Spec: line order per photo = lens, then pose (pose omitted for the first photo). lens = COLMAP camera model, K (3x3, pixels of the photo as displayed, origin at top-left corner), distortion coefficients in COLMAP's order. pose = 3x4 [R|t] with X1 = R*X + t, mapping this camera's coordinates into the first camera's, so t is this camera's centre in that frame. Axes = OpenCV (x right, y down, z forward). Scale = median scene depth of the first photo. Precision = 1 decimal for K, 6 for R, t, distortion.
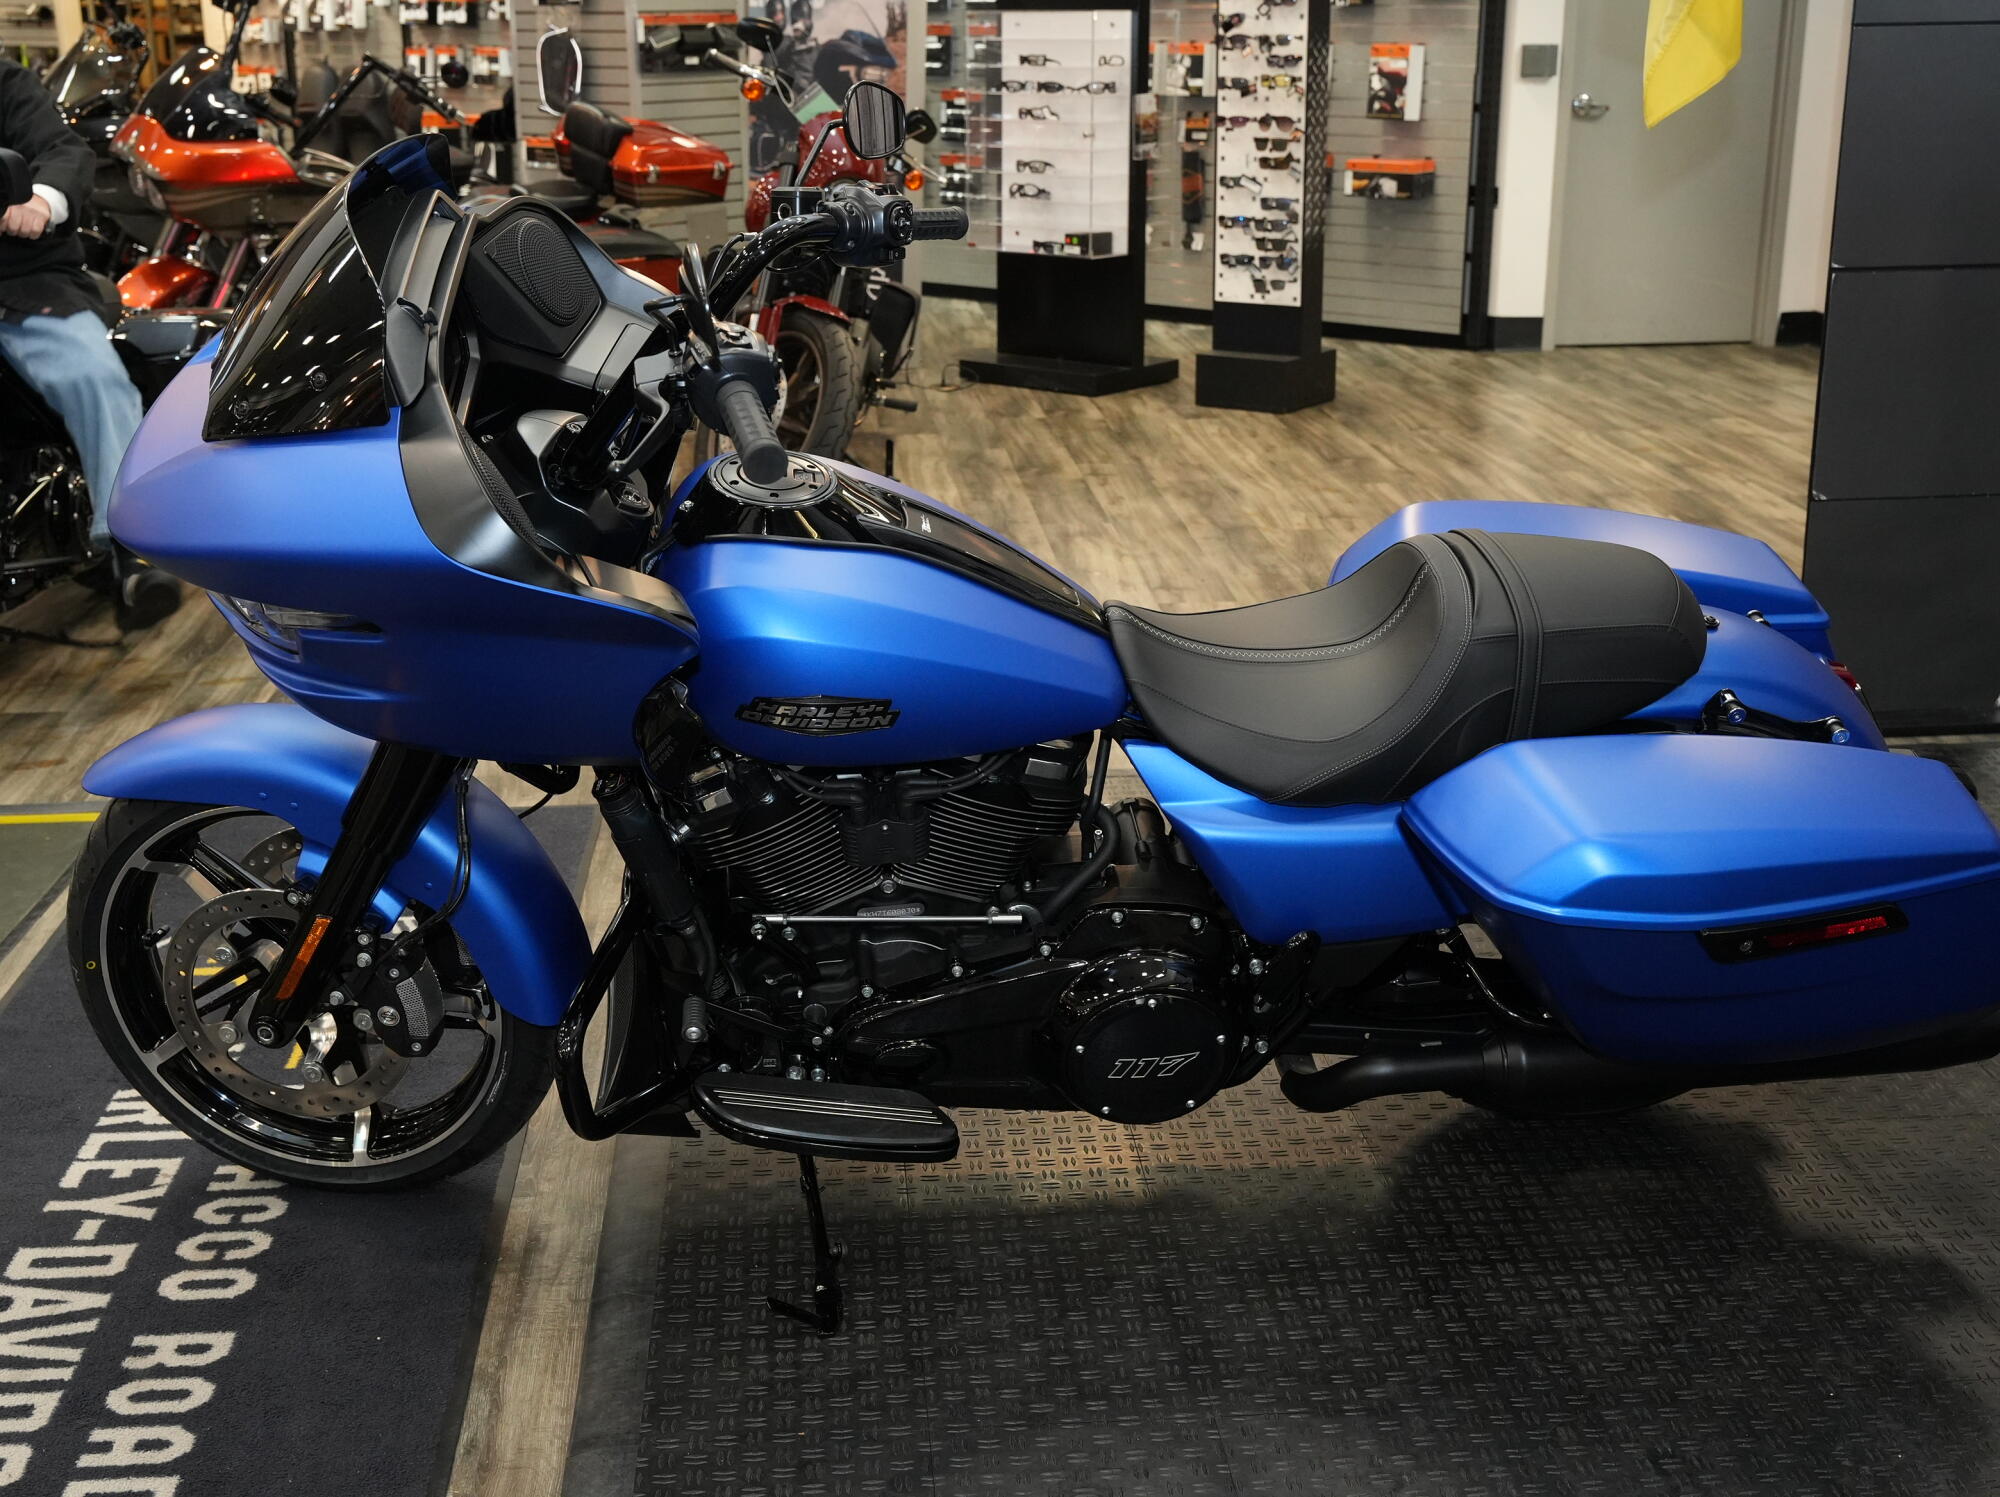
lens RADIAL K [[2206.7, 0, 1000.0], [0, 2206.7, 748.5], [0, 0, 1]] dist [0.003426, -0.005628]
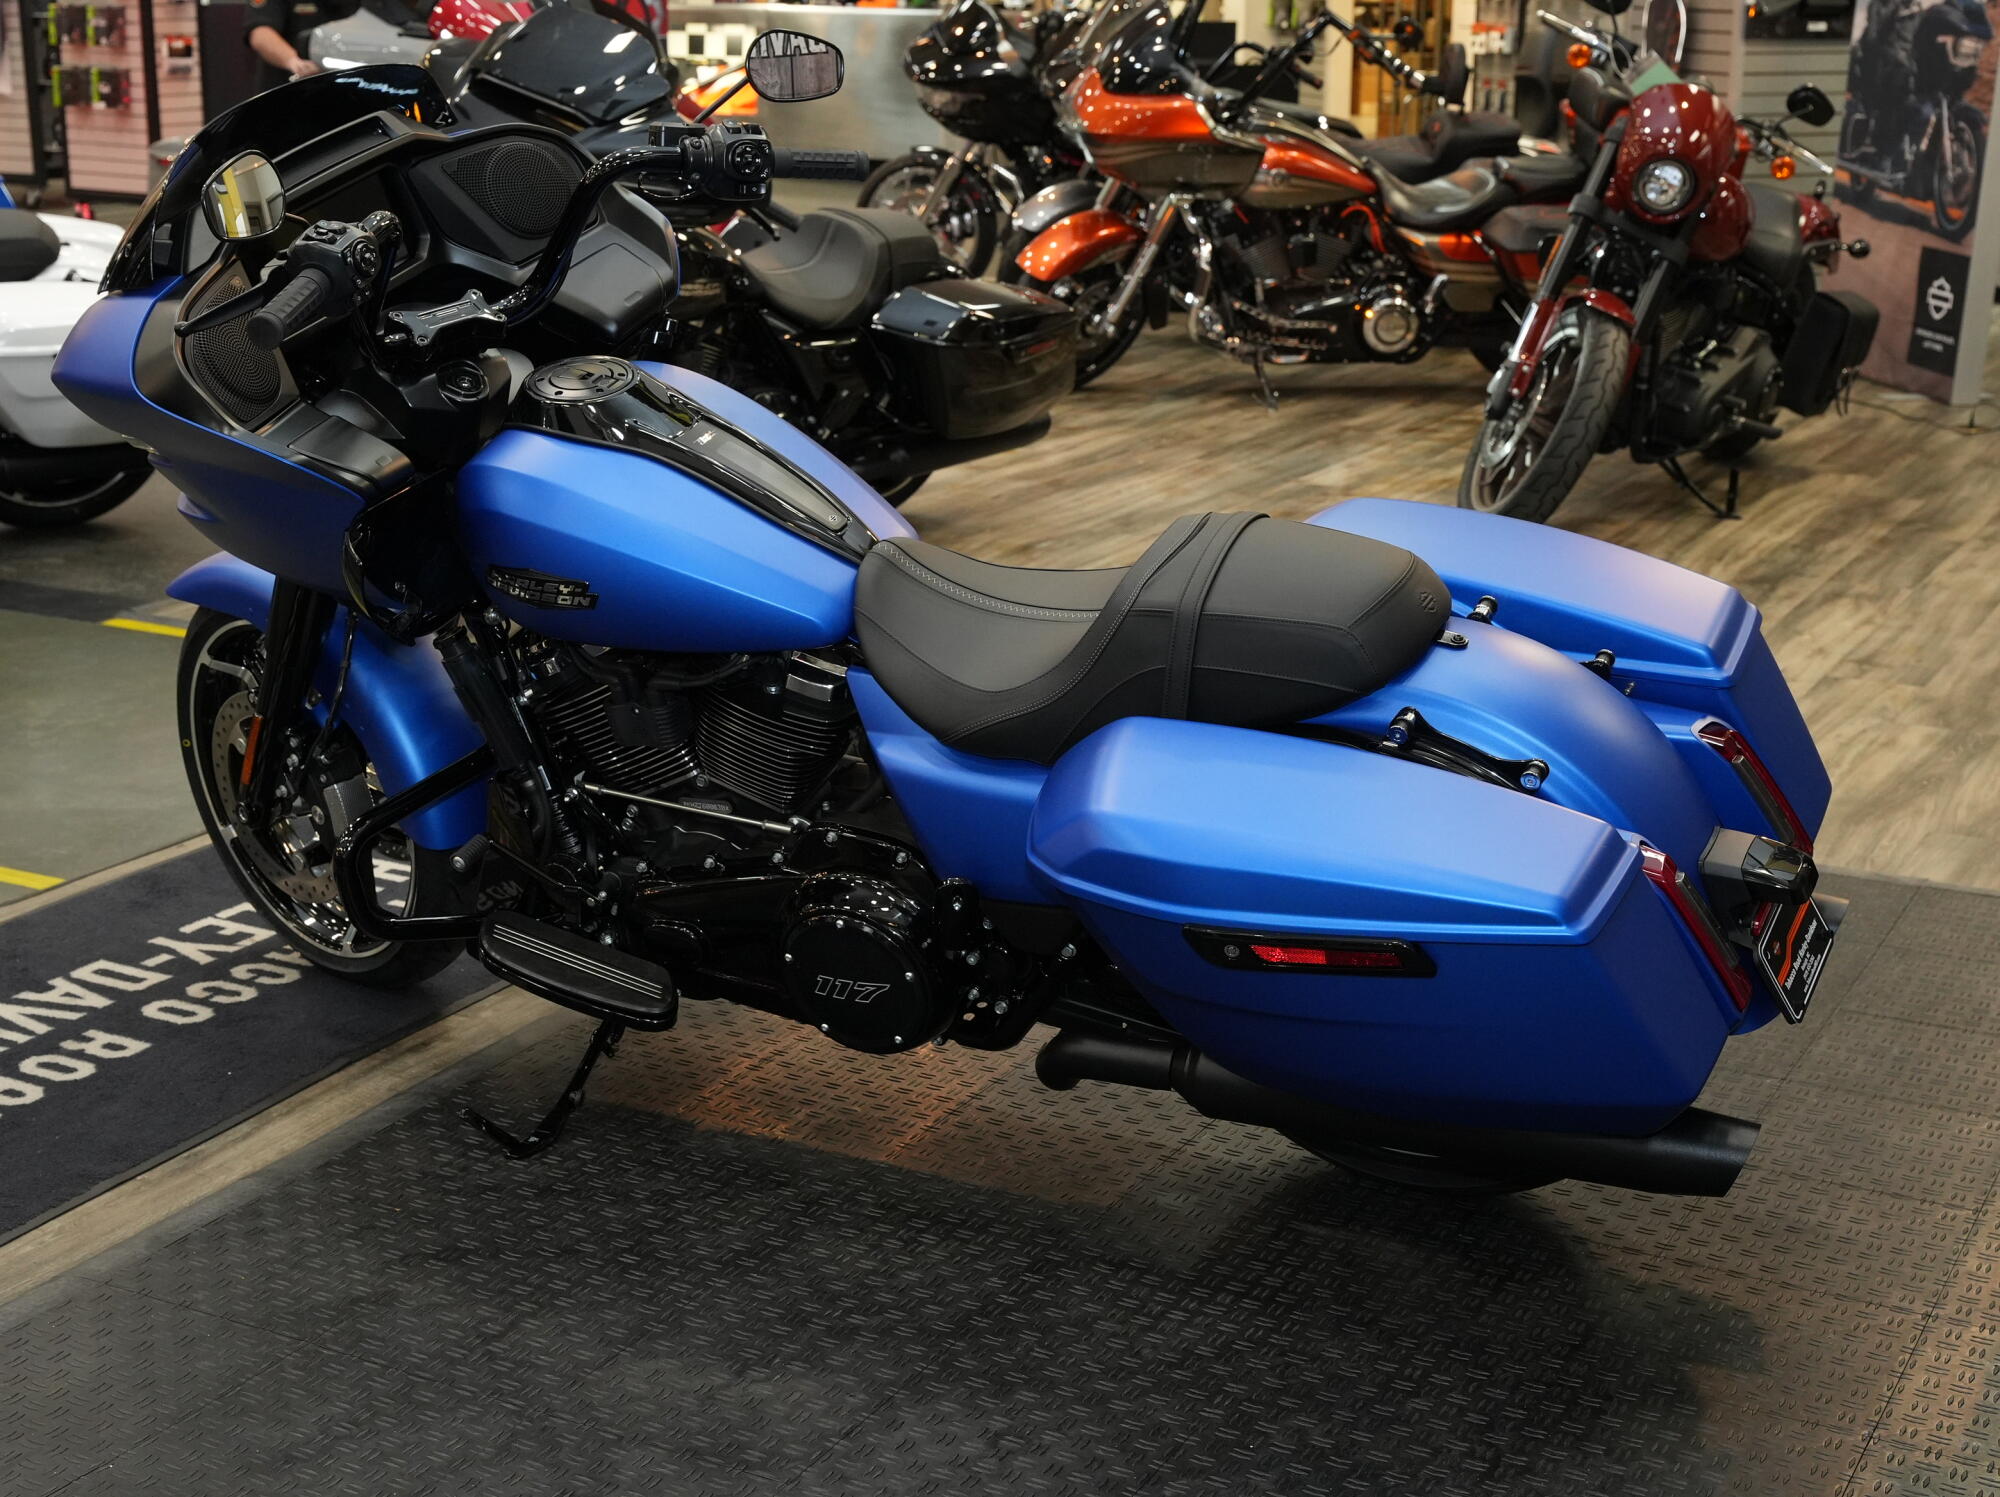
lens RADIAL K [[2616.2, 0, 1000.0], [0, 2616.2, 748.5], [0, 0, 1]] dist [0.006061, 0.020702]
pose [[0.858425, 0.158719, -0.487764, 0.298087], [-0.174016, 0.984641, 0.014150, 0.001833], [0.482519, 0.072732, 0.872861, -0.015304]]
